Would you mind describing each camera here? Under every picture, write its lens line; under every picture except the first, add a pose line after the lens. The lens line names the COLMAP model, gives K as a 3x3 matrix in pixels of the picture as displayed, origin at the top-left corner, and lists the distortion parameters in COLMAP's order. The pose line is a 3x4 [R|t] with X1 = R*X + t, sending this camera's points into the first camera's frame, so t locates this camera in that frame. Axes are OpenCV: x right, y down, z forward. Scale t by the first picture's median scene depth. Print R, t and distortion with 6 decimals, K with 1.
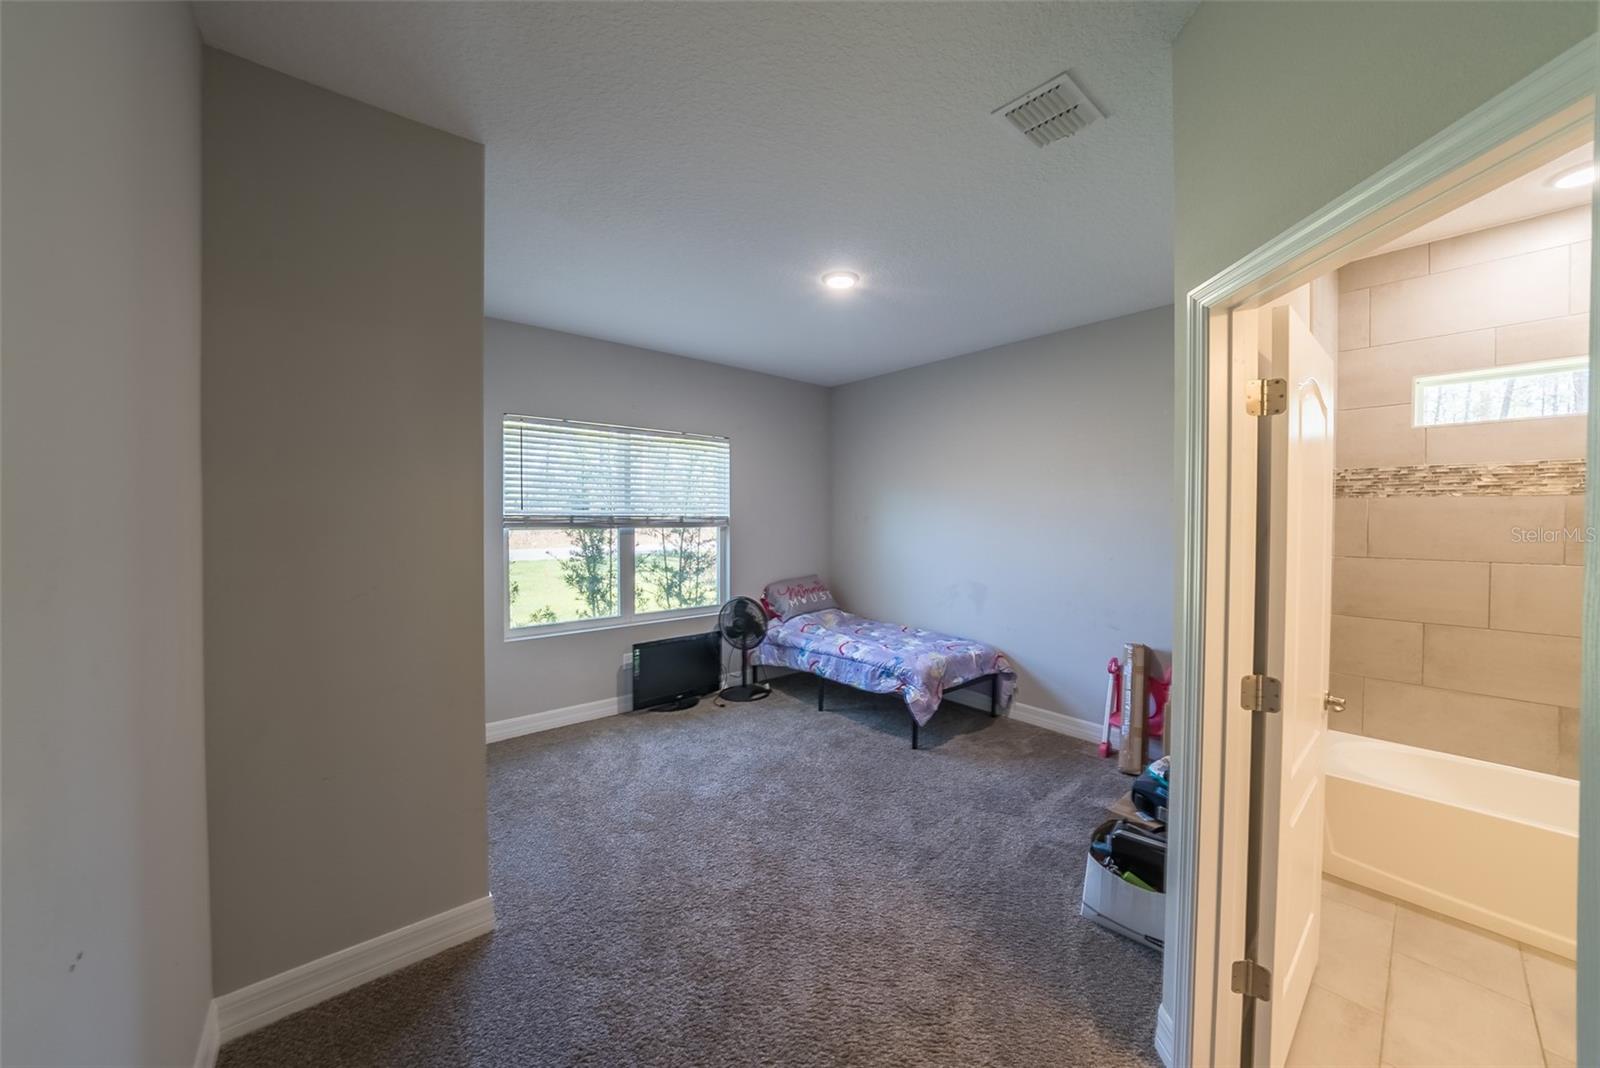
lens RADIAL K [[562.2, 0, 807.9], [0, 562.2, 520.2], [0, 0, 1]] dist [-0.026550, 0.004256]
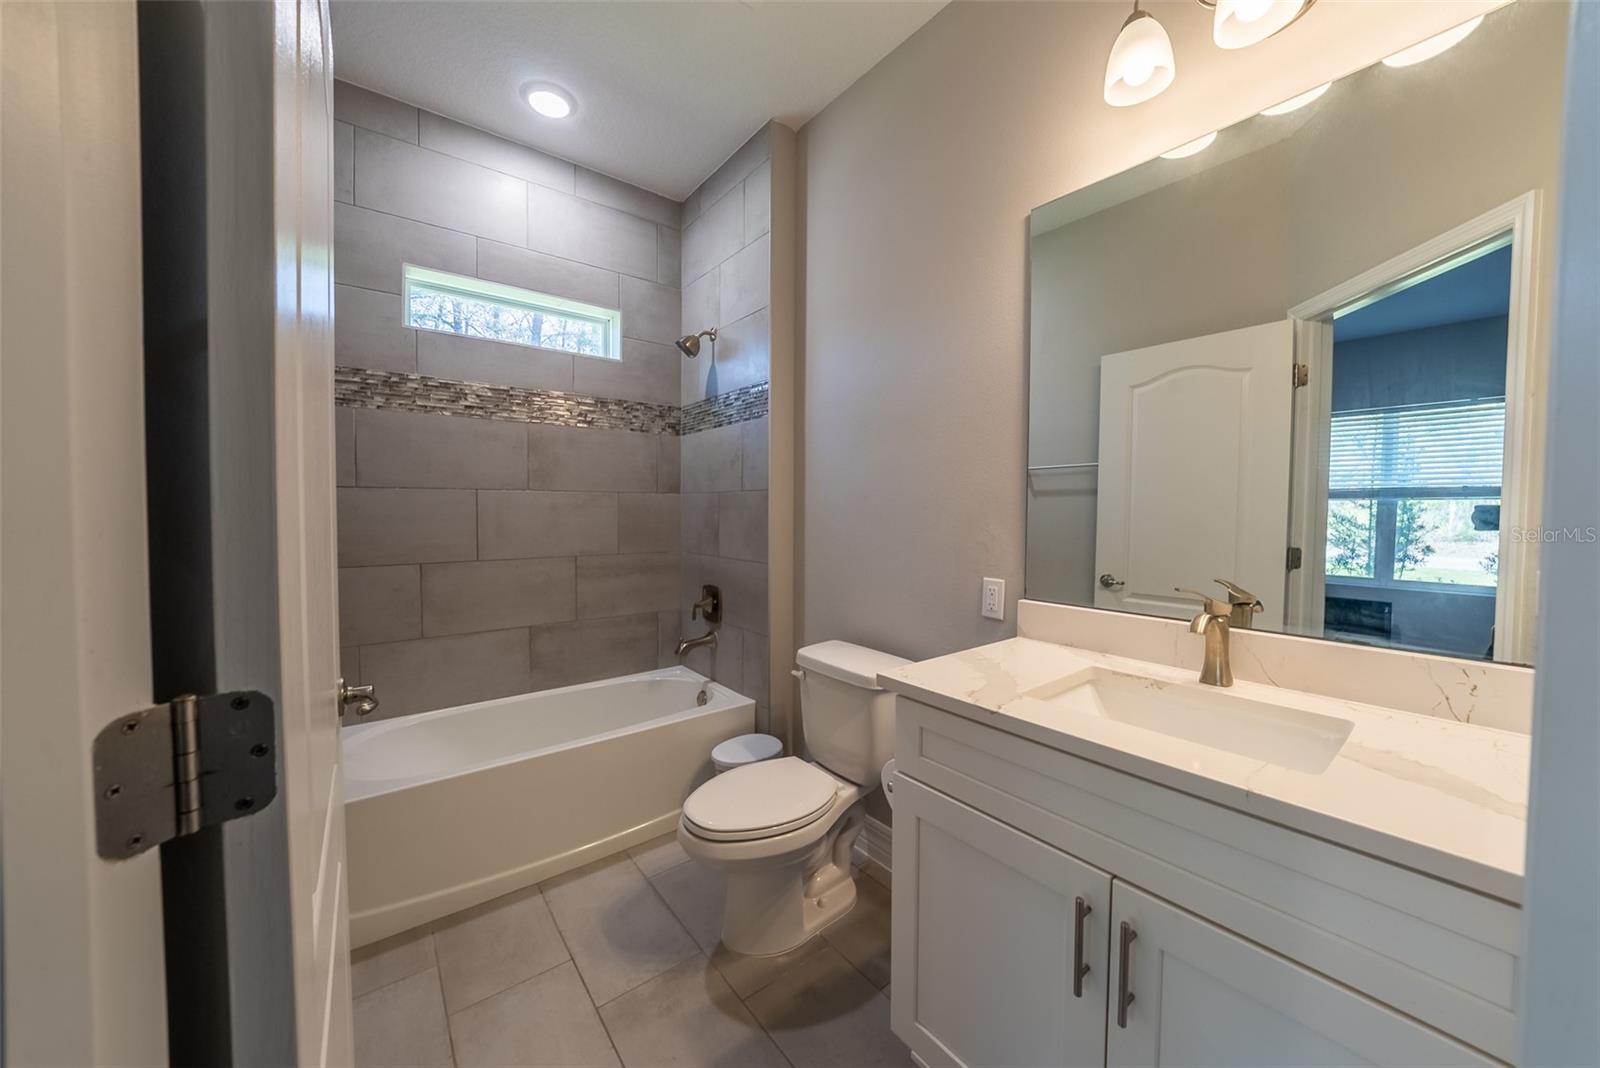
lens RADIAL K [[562.2, 0, 803.8], [0, 562.2, 524.7], [0, 0, 1]] dist [-0.026550, 0.004256]
pose [[0.049449, -0.033924, 0.998200, 0.325293], [0.005486, 0.999417, 0.033694, 0.107999], [-0.998762, 0.003810, 0.049606, 0.391538]]
